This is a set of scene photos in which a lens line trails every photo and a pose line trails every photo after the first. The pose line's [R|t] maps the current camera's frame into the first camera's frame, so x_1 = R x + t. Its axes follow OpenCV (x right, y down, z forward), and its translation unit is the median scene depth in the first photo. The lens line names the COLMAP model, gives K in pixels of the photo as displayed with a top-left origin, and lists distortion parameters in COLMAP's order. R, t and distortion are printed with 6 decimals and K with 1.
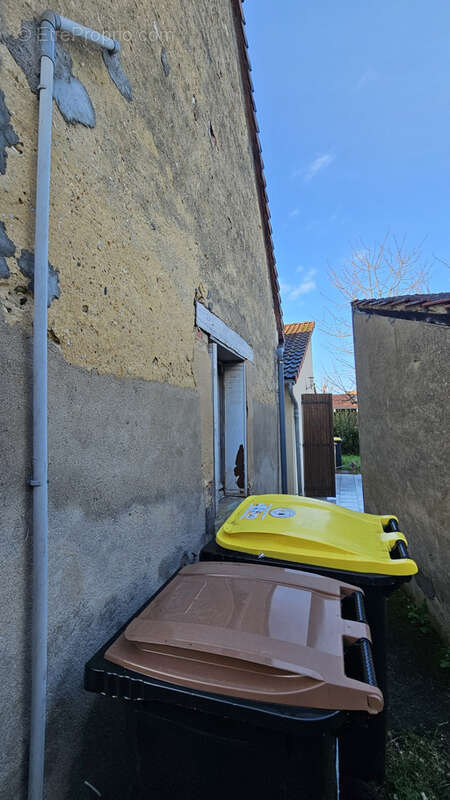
lens RADIAL K [[327.7, 0, 223.1], [0, 327.7, 395.9], [0, 0, 1]] dist [-0.001867, 0.000150]
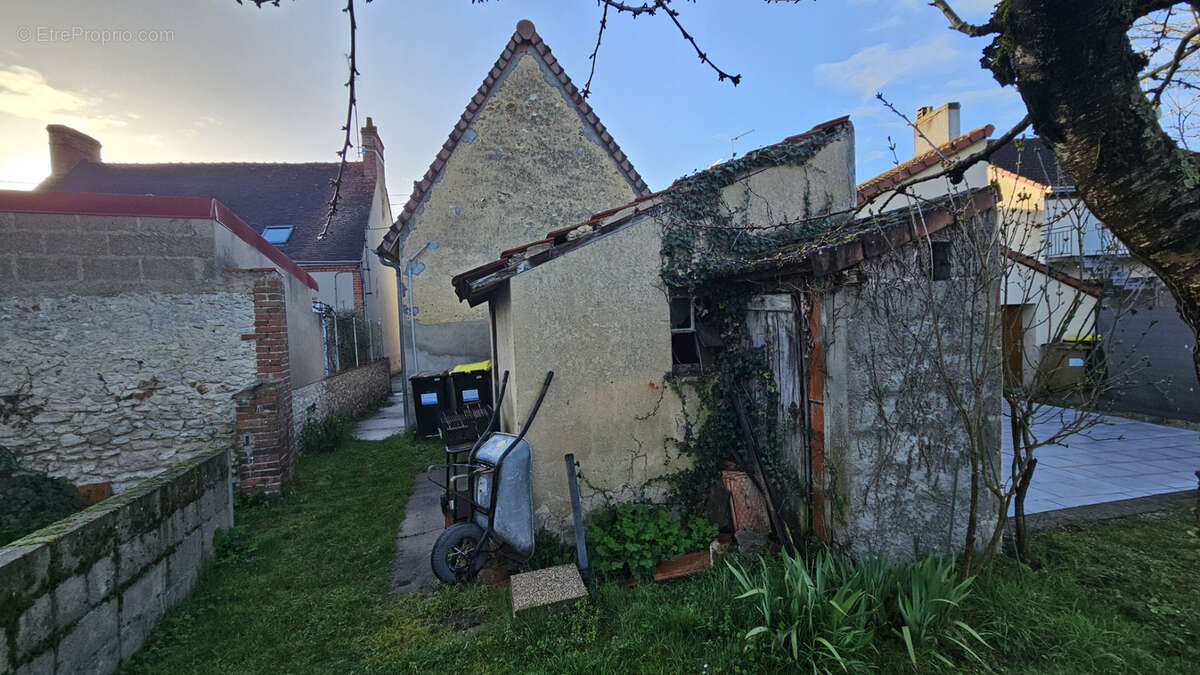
lens RADIAL K [[491.5, 0, 597.3], [0, 491.5, 337.1], [0, 0, 1]] dist [-0.001867, 0.000150]
pose [[0.429666, 0.028496, -0.902538, 3.486883], [0.117154, 0.989295, 0.087008, -0.113229], [0.895356, -0.143120, 0.421728, 0.082314]]
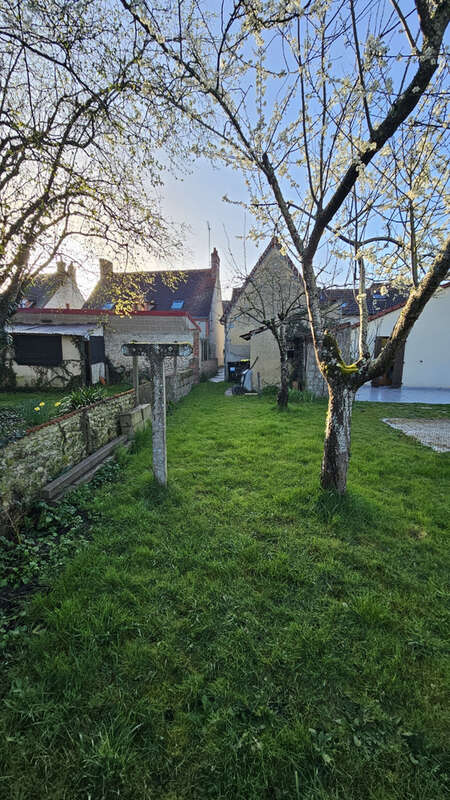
lens RADIAL K [[327.7, 0, 222.4], [0, 327.7, 399.9], [0, 0, 1]] dist [-0.001867, 0.000150]
pose [[0.079174, 0.174282, -0.981508, 6.845269], [0.076924, 0.980594, 0.180325, -0.177738], [0.993888, -0.089779, 0.064231, -0.306586]]
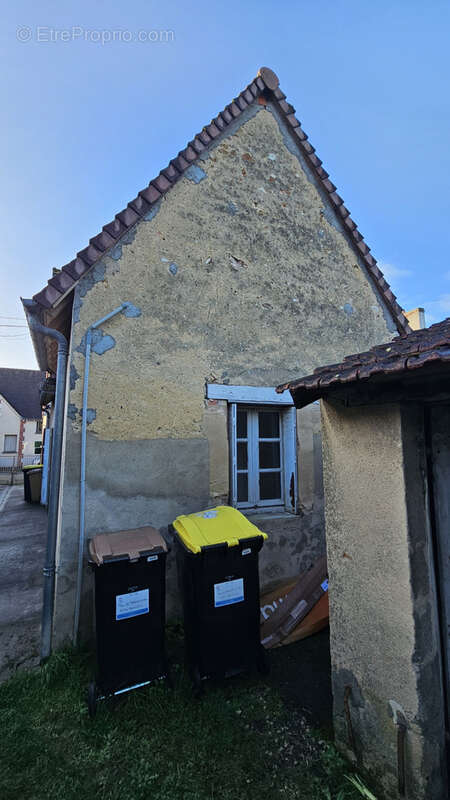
lens RADIAL K [[327.7, 0, 224.9], [0, 327.7, 395.3], [0, 0, 1]] dist [-0.001867, 0.000150]
pose [[0.670225, -0.086719, -0.737074, 1.105007], [0.062393, 0.996218, -0.060474, -0.114285], [0.739530, -0.005457, 0.673101, -0.059384]]
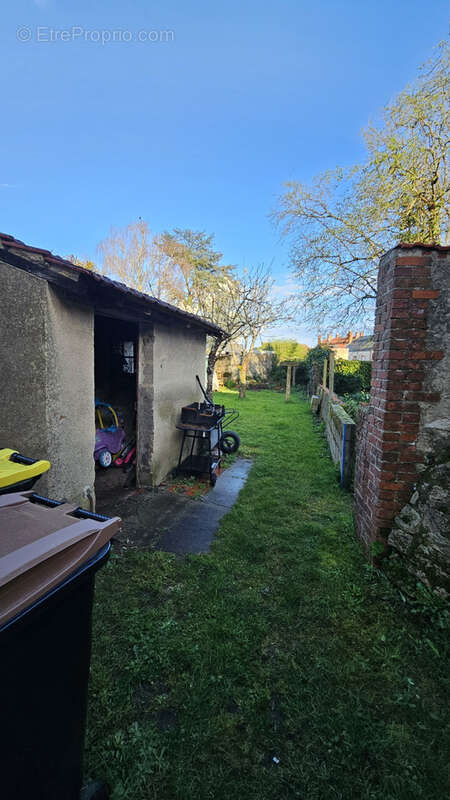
lens RADIAL K [[327.7, 0, 232.9], [0, 327.7, 393.7], [0, 0, 1]] dist [-0.001867, 0.000150]
pose [[0.049290, -0.066073, 0.996597, -0.342251], [-0.119641, 0.990234, 0.071568, 0.044065], [-0.991593, -0.122762, 0.040903, 0.147638]]
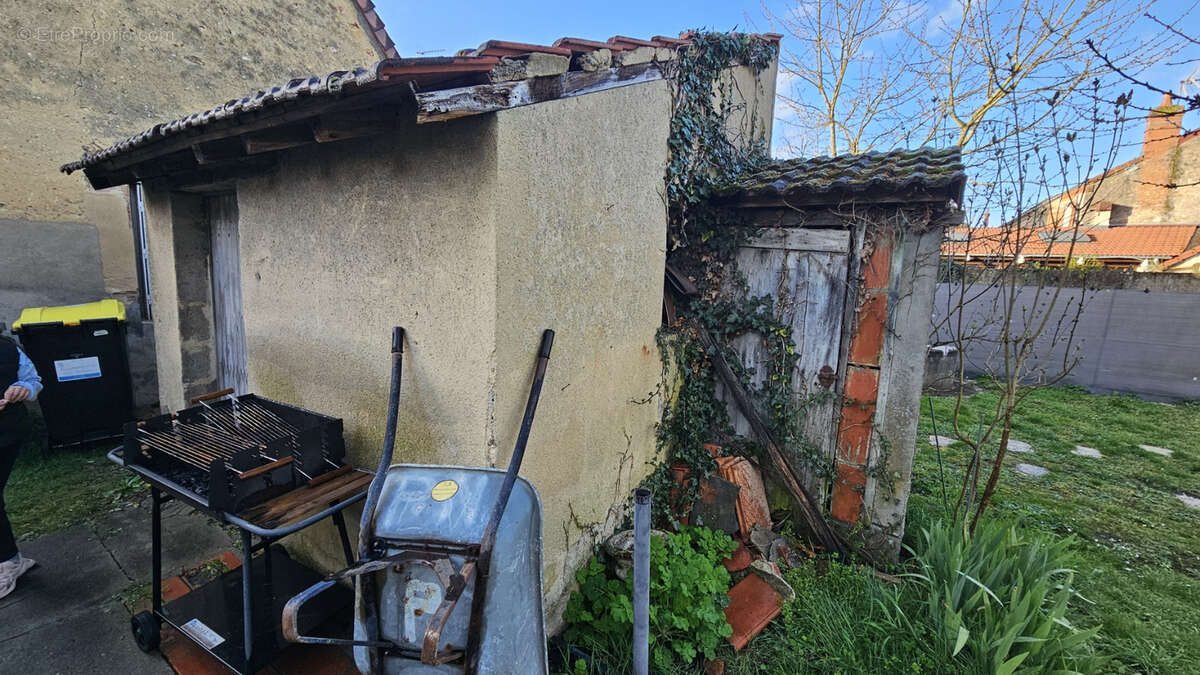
lens RADIAL K [[491.5, 0, 598.3], [0, 491.5, 336.9], [0, 0, 1]] dist [-0.001867, 0.000150]
pose [[0.910947, 0.110838, -0.397355, 2.457381], [-0.018754, 0.973360, 0.228514, -0.058727], [0.412097, -0.200712, 0.888758, -0.062401]]
